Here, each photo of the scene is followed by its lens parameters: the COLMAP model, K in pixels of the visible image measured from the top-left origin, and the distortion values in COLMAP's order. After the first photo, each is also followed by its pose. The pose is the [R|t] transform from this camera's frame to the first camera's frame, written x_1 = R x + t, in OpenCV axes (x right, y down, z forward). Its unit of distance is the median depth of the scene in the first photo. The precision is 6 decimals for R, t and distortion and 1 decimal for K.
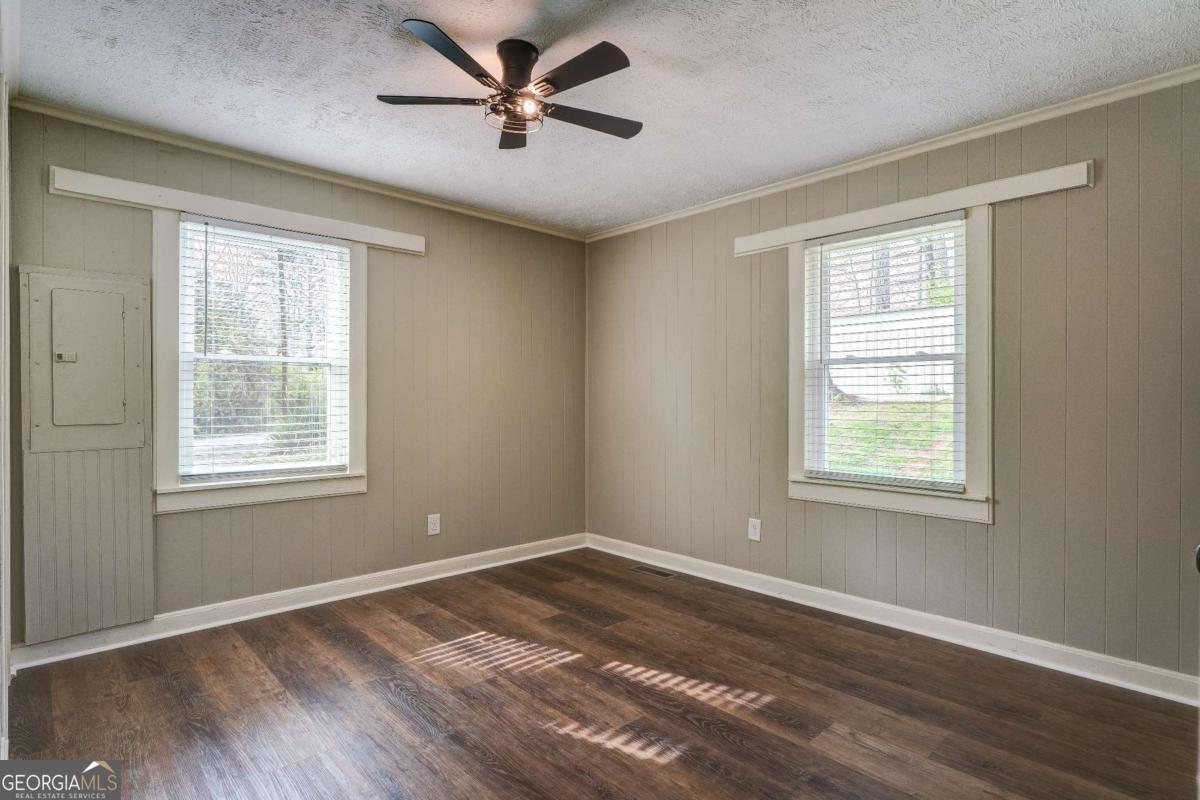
lens RADIAL K [[623.4, 0, 600.0], [0, 623.4, 400.0], [0, 0, 1]] dist [-0.008609, 0.000634]
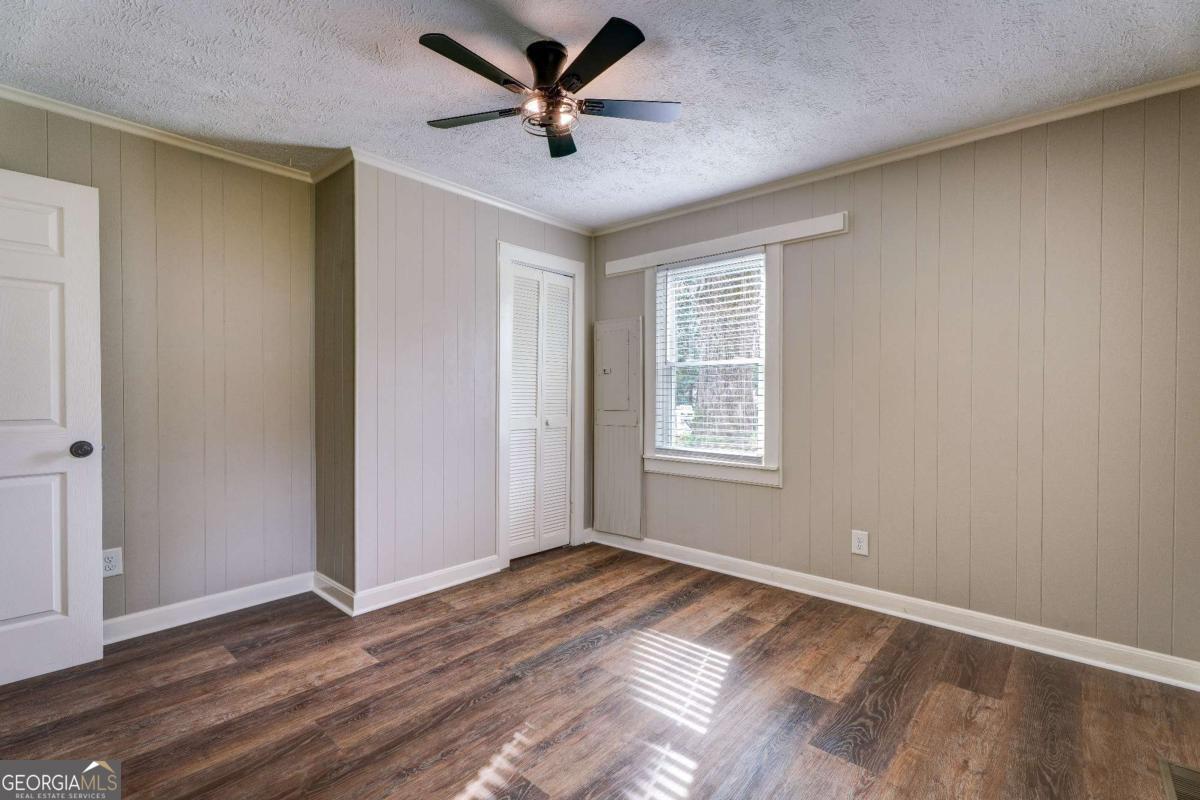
lens RADIAL K [[532.5, 0, 600.0], [0, 532.5, 400.0], [0, 0, 1]] dist [-0.002534, 0.000050]
pose [[0.094382, 0.007984, -0.995504, 0.535486], [-0.004014, 0.999963, 0.007640, 0.000071], [0.995528, 0.003275, 0.094411, 0.722218]]
